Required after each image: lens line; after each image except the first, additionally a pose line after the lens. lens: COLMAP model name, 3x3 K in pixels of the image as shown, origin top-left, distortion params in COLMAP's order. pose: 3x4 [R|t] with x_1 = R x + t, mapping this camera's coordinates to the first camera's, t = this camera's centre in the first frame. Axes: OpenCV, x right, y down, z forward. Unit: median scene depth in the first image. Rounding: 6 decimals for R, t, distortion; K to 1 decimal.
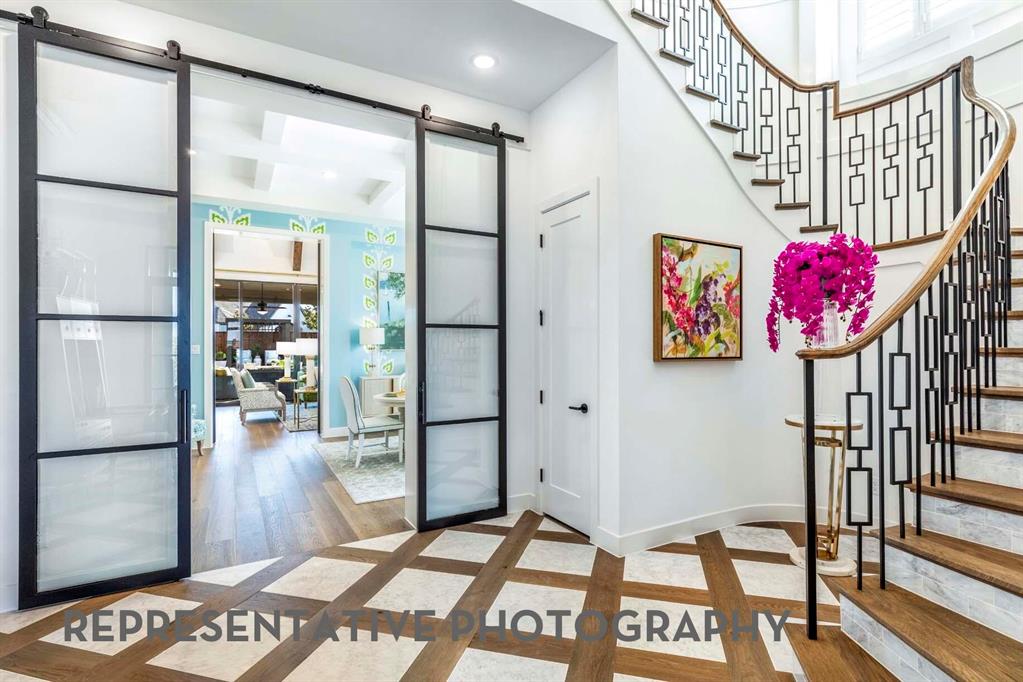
lens RADIAL K [[498.6, 0, 507.6], [0, 498.6, 341.7], [0, 0, 1]] dist [-0.000477, 0.000328]
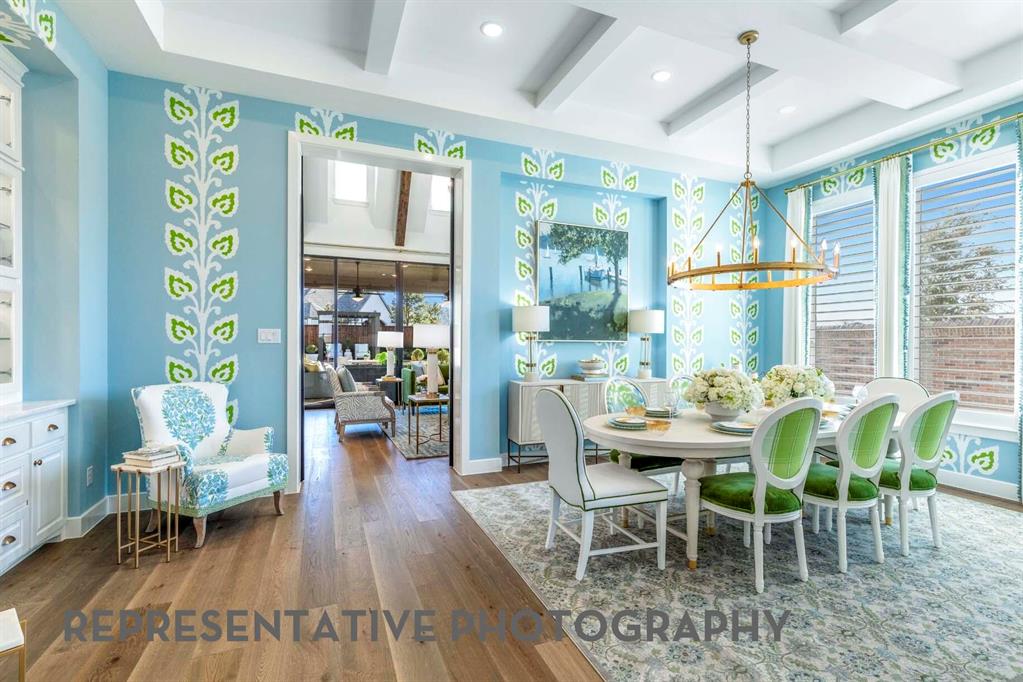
lens RADIAL K [[469.7, 0, 513.5], [0, 469.7, 342.9], [0, 0, 1]] dist [0.005987, -0.000121]
pose [[0.992970, 0.010795, -0.117875, -0.204139], [-0.009863, 0.999915, 0.008491, 0.014080], [0.117957, -0.007269, 0.992992, 0.356716]]
